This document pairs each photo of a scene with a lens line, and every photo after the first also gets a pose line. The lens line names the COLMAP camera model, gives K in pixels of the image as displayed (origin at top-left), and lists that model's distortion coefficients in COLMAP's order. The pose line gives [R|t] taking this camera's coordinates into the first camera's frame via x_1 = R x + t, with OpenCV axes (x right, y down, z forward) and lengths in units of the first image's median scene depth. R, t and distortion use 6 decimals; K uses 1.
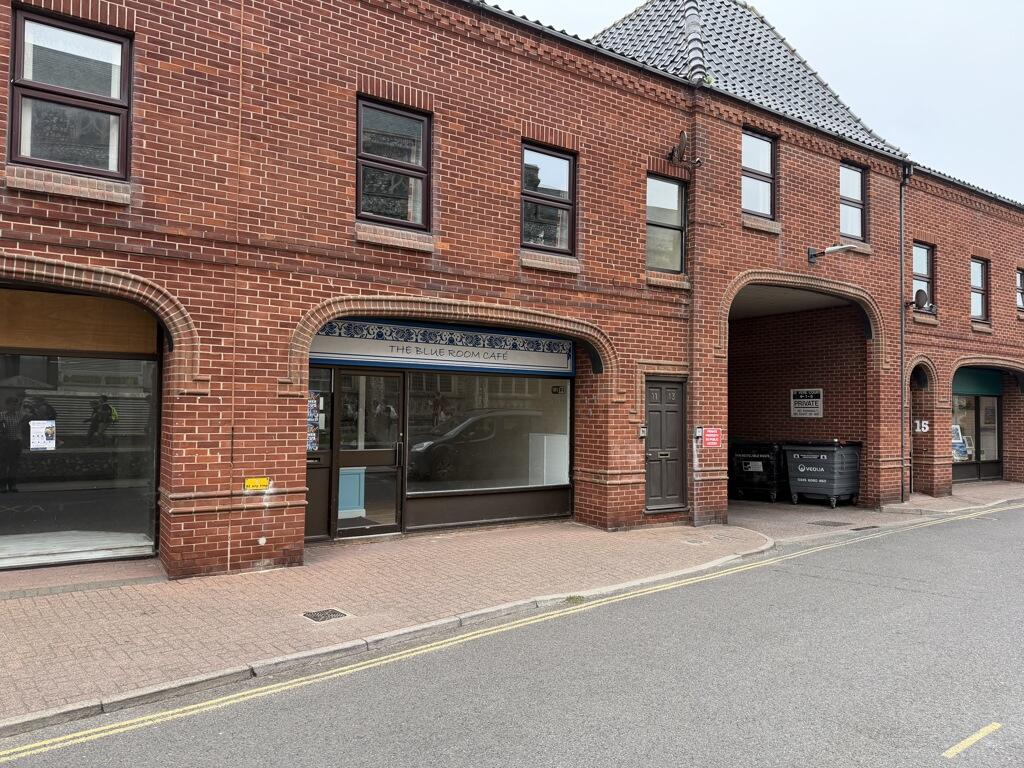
lens RADIAL K [[720.2, 0, 508.2], [0, 720.2, 394.3], [0, 0, 1]] dist [0.063098, -0.080060]
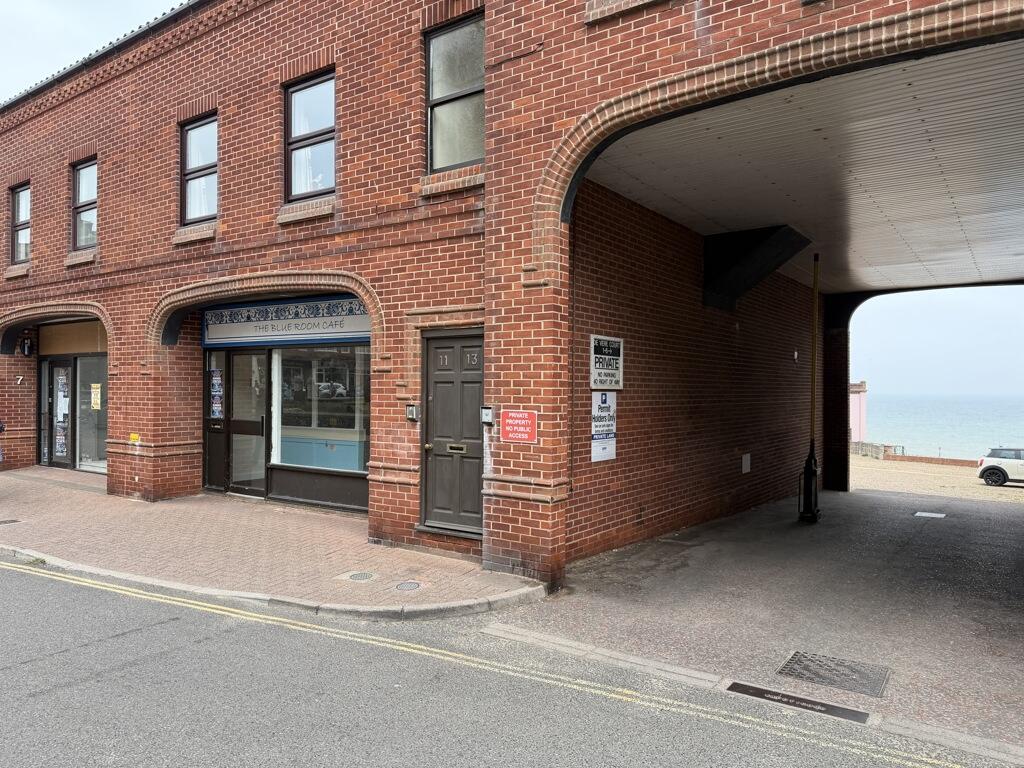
lens RADIAL K [[720.2, 0, 527.9], [0, 720.2, 389.8], [0, 0, 1]] dist [0.063098, -0.080060]
pose [[0.364211, -0.008524, -0.931278, 1.047009], [0.019405, 0.999810, -0.001562, 0.040566], [0.931114, -0.017503, 0.364307, 1.010566]]
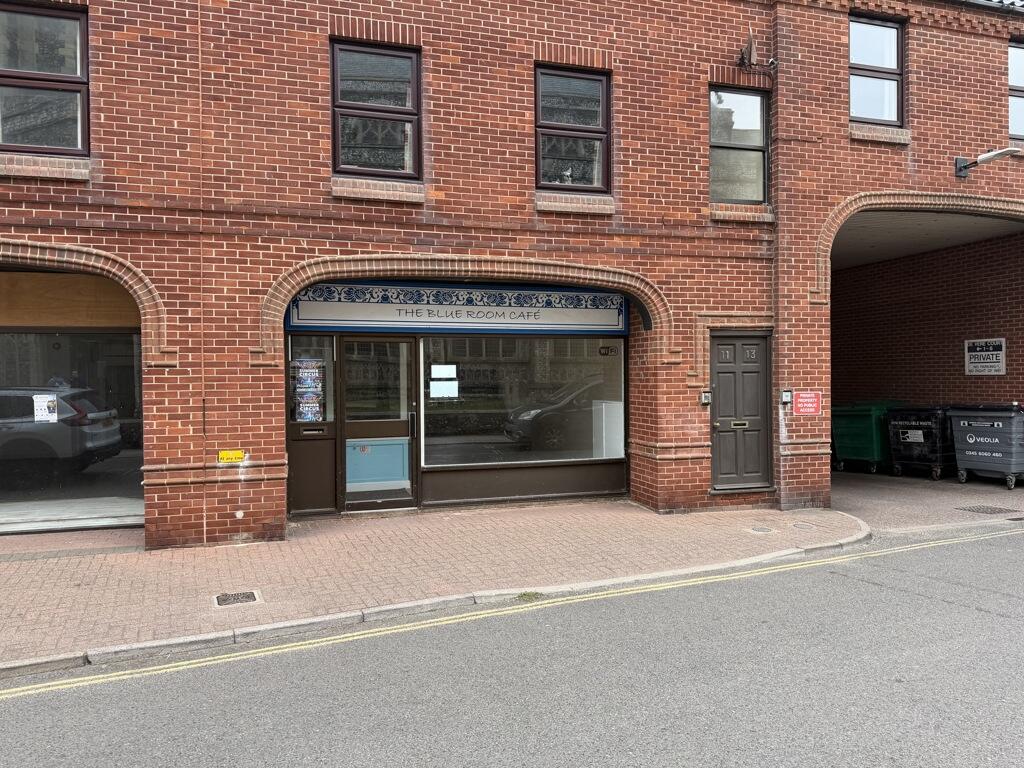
lens RADIAL K [[720.2, 0, 508.3], [0, 720.2, 387.2], [0, 0, 1]] dist [0.063098, -0.080060]
pose [[0.956818, -0.017093, -0.290184, 0.250508], [0.027889, 0.999063, 0.033111, 0.007000], [0.289346, -0.039774, 0.956398, 0.148485]]
